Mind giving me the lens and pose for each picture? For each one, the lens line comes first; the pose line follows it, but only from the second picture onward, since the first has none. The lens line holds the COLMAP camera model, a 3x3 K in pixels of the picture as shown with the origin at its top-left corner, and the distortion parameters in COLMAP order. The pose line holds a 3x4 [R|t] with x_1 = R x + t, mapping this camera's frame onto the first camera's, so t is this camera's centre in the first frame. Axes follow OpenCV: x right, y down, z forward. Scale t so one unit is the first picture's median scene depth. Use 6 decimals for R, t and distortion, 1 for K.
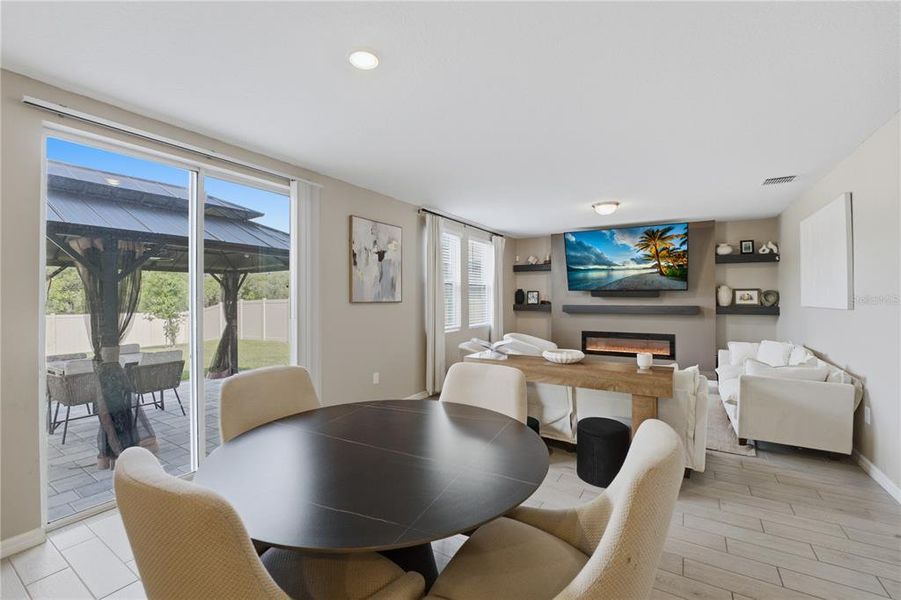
lens RADIAL K [[380.4, 0, 450.1], [0, 380.4, 297.2], [0, 0, 1]] dist [-0.023648, 0.002353]
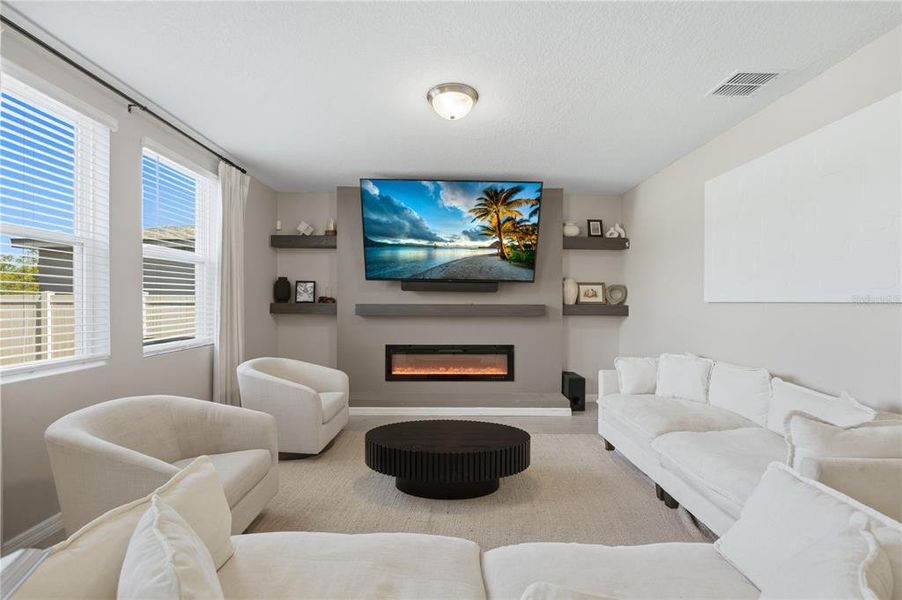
lens RADIAL K [[380.9, 0, 454.4], [0, 380.9, 301.4], [0, 0, 1]] dist [-0.023648, 0.002353]
pose [[0.842946, 0.007917, 0.537940, 0.121839], [-0.008084, 0.999965, -0.002048, 0.020443], [-0.537938, -0.002622, 0.842981, 0.479336]]
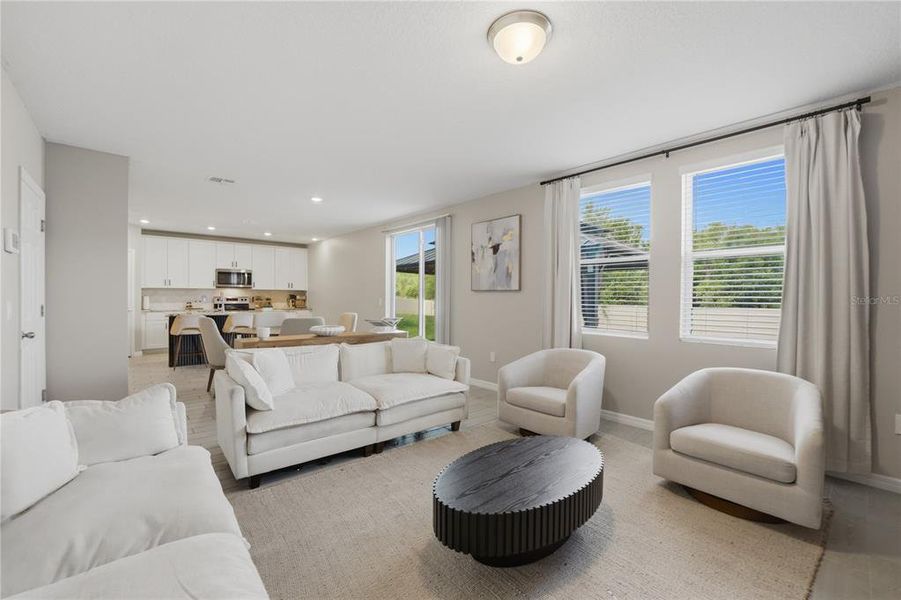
lens RADIAL K [[380.4, 0, 448.7], [0, 380.4, 295.1], [0, 0, 1]] dist [-0.023648, 0.002353]
pose [[-0.306666, -0.004091, -0.951808, 0.675125], [-0.007345, 0.999971, -0.001931, 0.021581], [0.951789, 0.006398, -0.306687, 0.887054]]
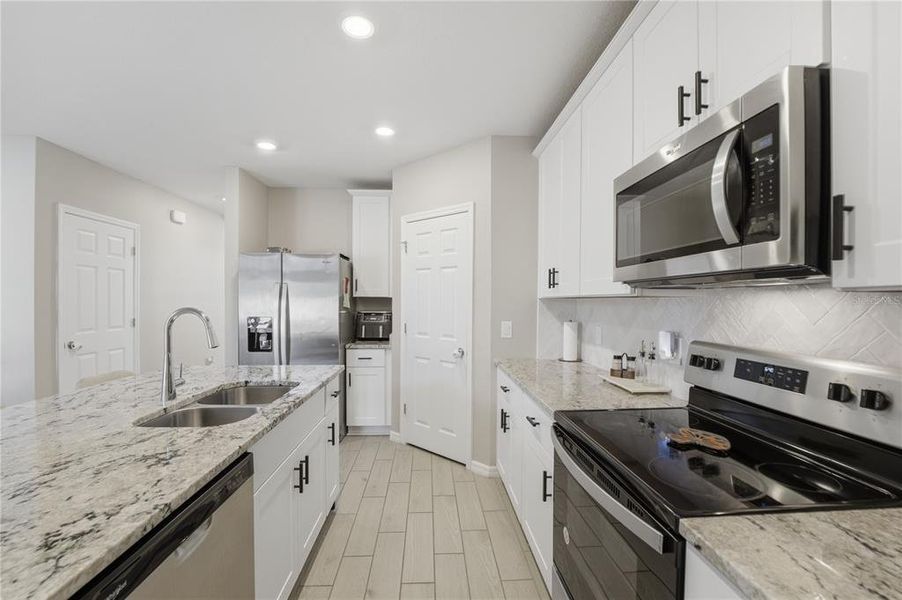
lens RADIAL K [[380.9, 0, 447.6], [0, 380.9, 306.3], [0, 0, 1]] dist [-0.023648, 0.002353]
pose [[-0.567699, -0.013141, 0.823131, -0.559291], [-0.006603, 0.999913, 0.011409, 0.006750], [-0.823210, 0.001042, -0.567736, -0.155673]]
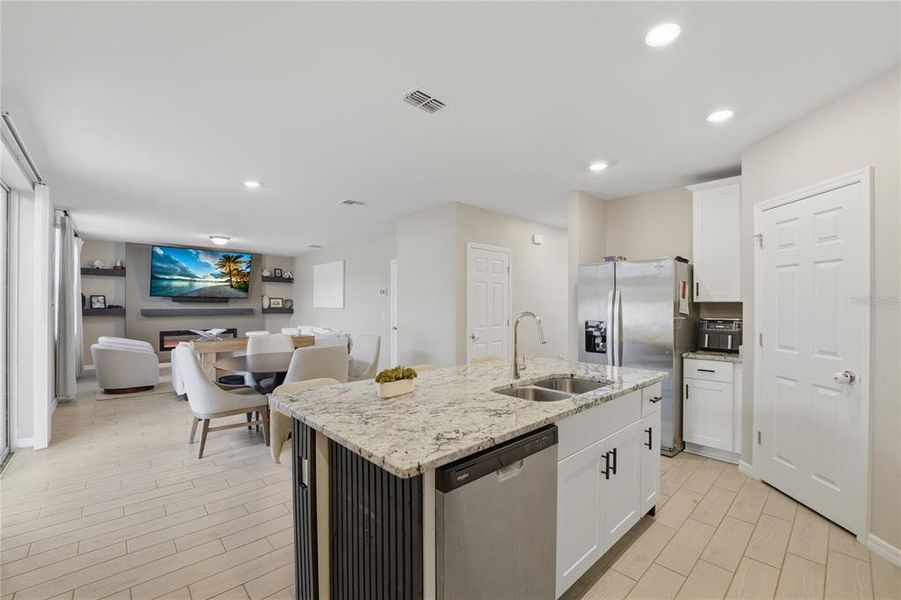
lens RADIAL K [[380.4, 0, 448.7], [0, 380.4, 306.2], [0, 0, 1]] dist [-0.023648, 0.002353]
pose [[0.271851, -0.001270, 0.962339, -0.603513], [-0.004523, 0.999986, 0.002597, 0.006008], [-0.962329, -0.005059, 0.271841, -0.183132]]
